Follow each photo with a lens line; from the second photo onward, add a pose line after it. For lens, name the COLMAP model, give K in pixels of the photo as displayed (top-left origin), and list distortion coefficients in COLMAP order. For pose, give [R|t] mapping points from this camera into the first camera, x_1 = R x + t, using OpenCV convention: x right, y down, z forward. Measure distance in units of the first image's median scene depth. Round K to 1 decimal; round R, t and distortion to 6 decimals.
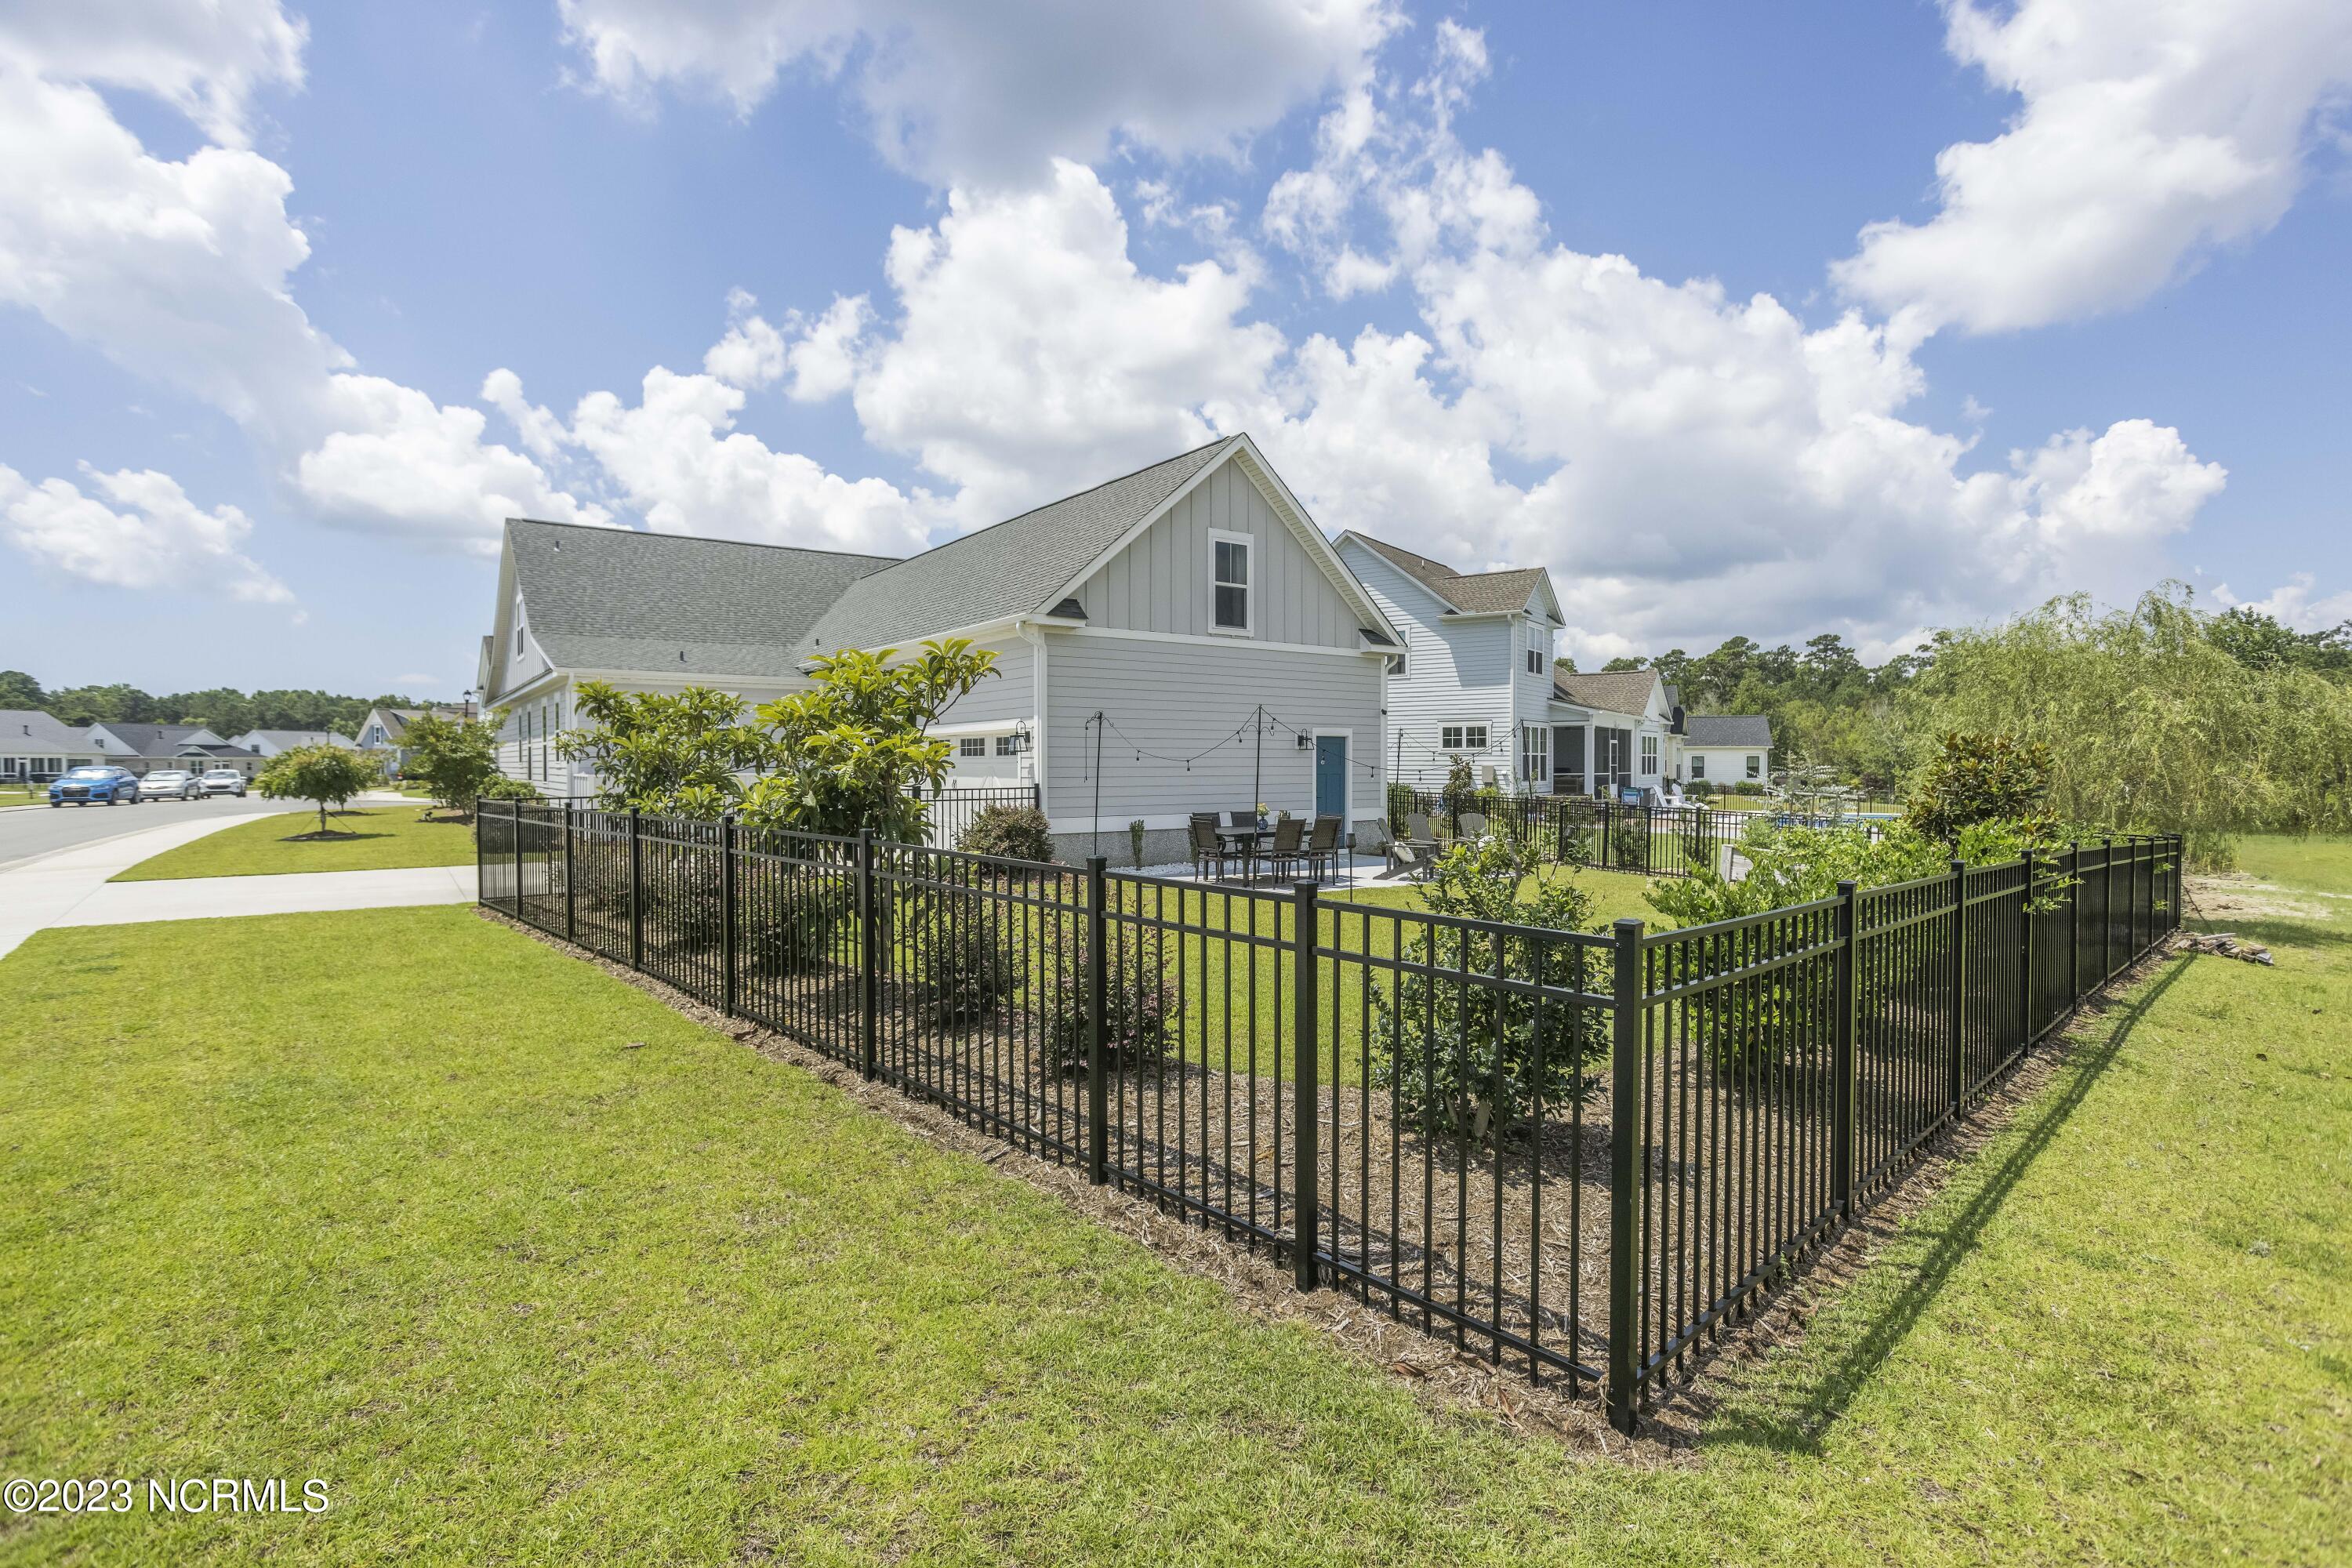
lens RADIAL K [[1098.2, 0, 1184.2], [0, 1098.2, 772.9], [0, 0, 1]] dist [-0.004834, 0.000149]
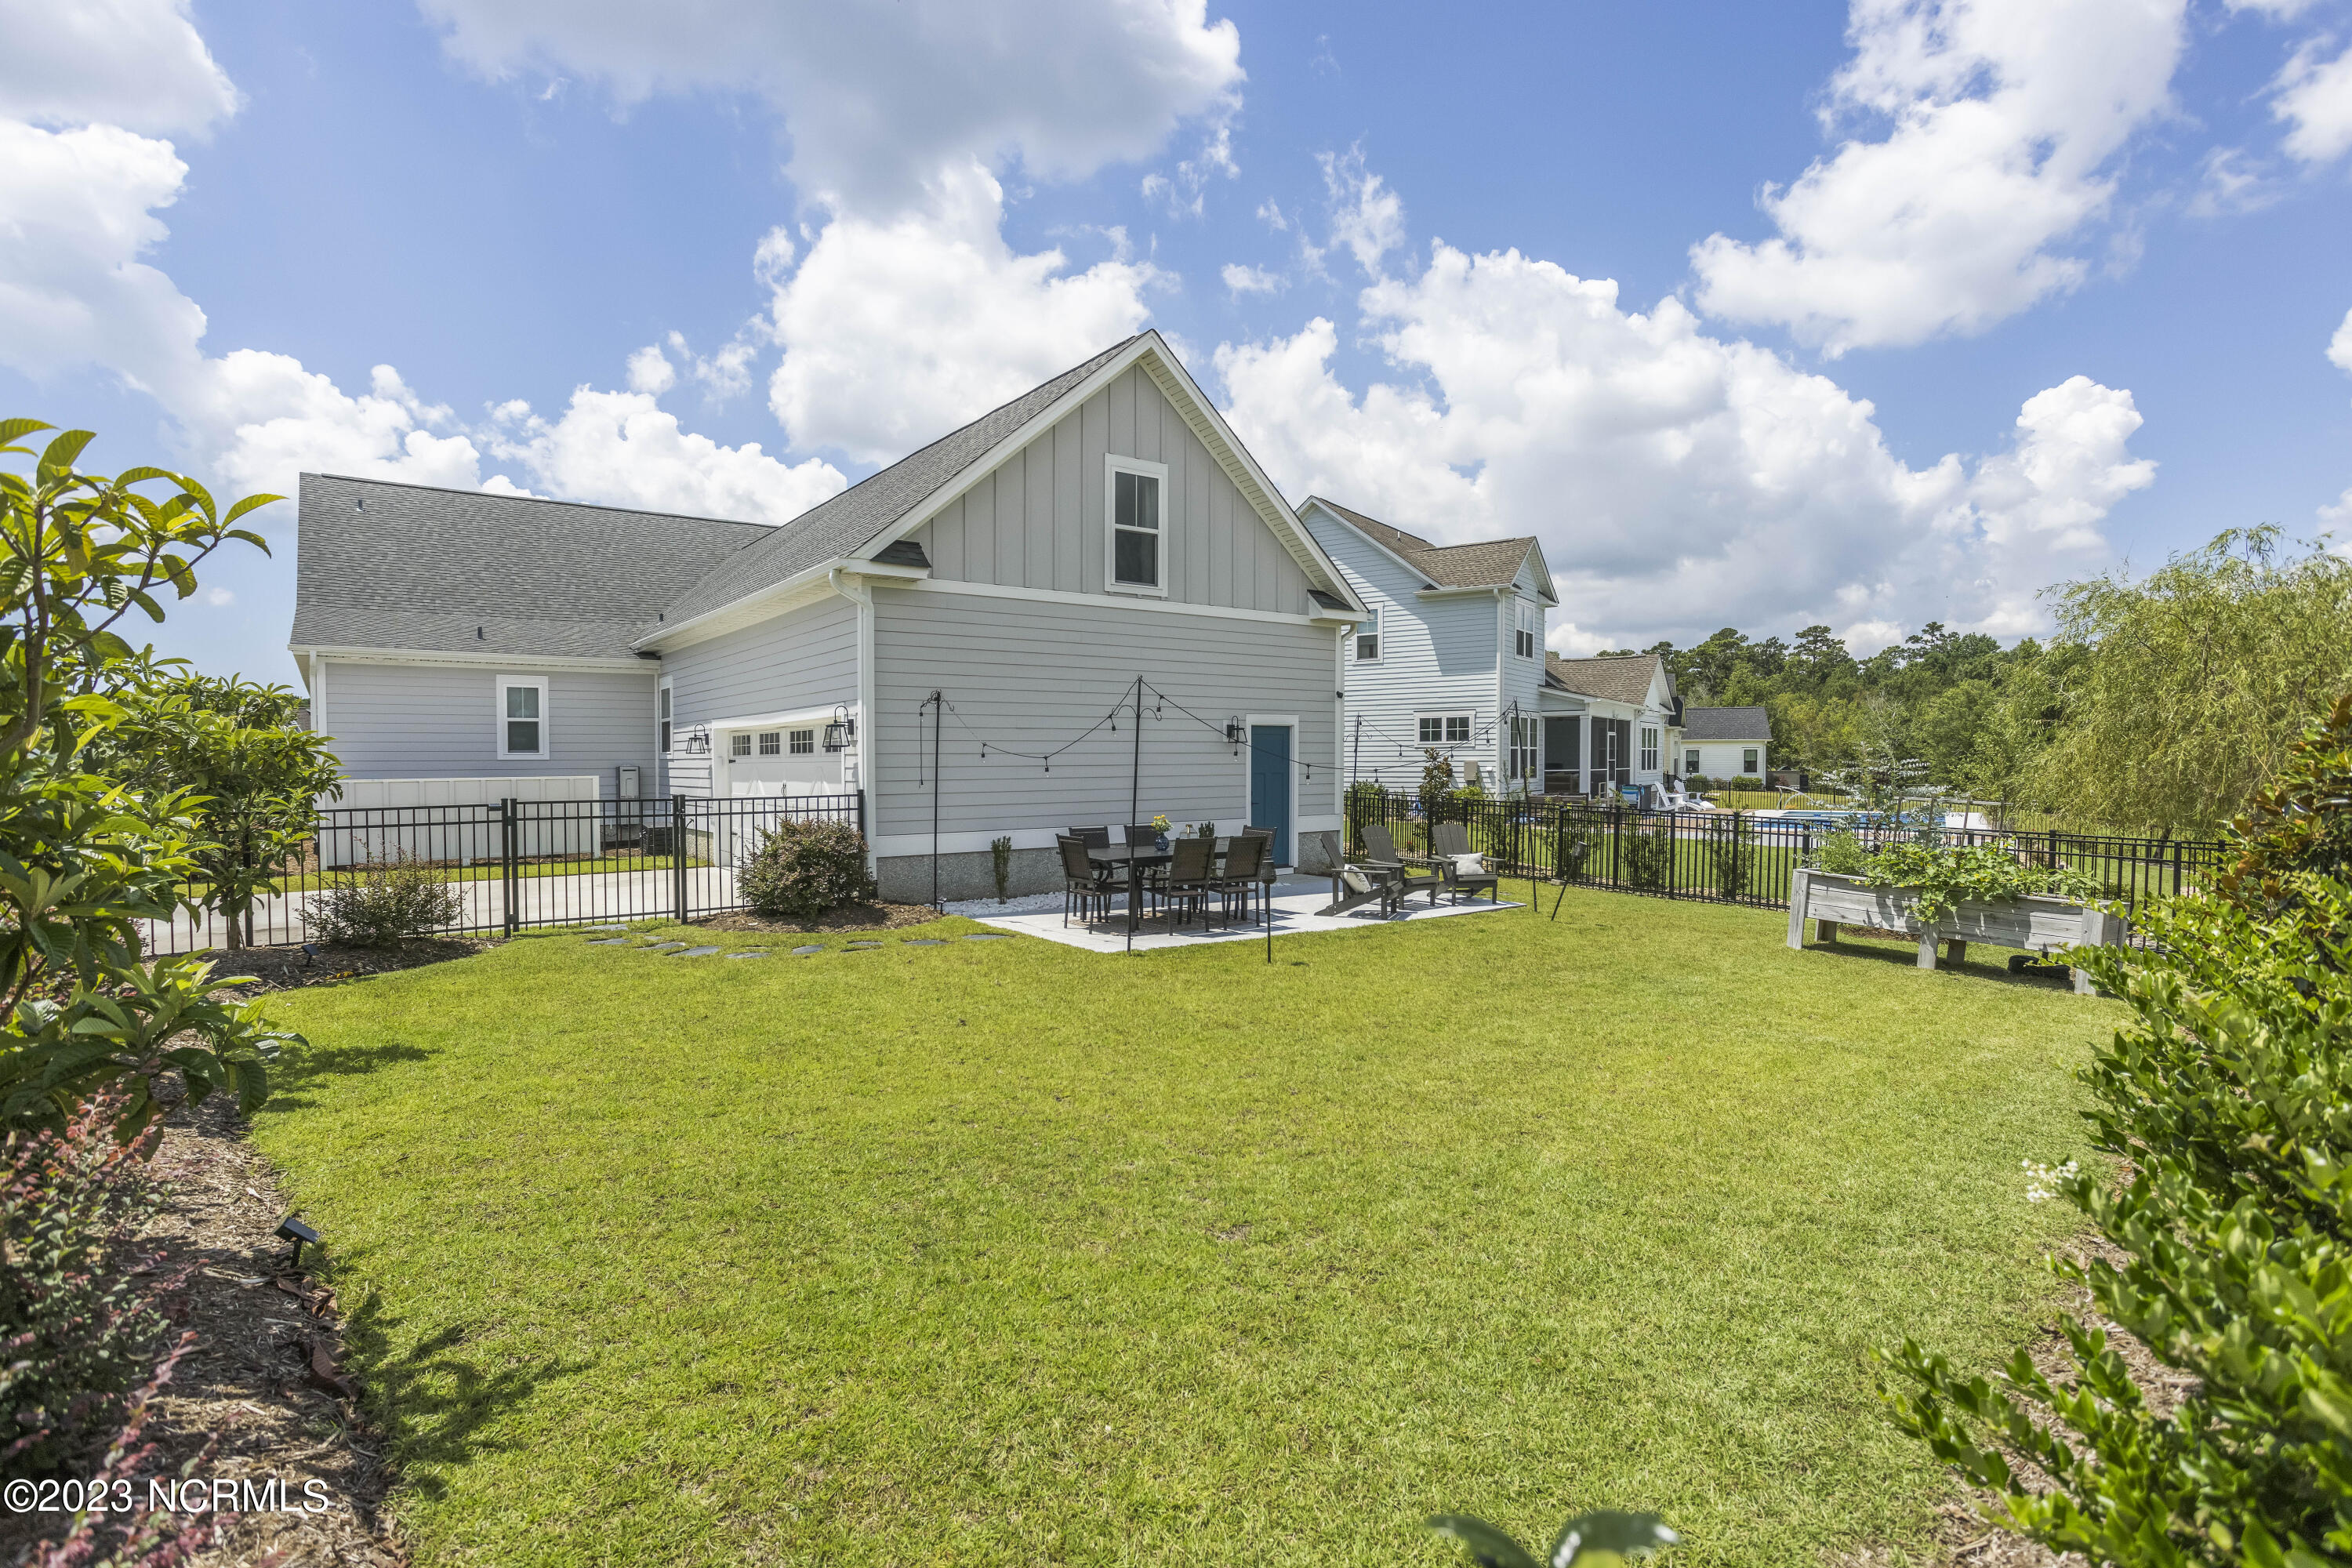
lens RADIAL K [[1098.2, 0, 1157.9], [0, 1098.2, 799.0], [0, 0, 1]] dist [-0.004834, 0.000149]
pose [[0.999947, -0.005810, -0.008479, 0.037886], [0.006028, 0.999644, 0.026009, -0.001032], [0.008325, -0.026059, 0.999626, 0.134708]]
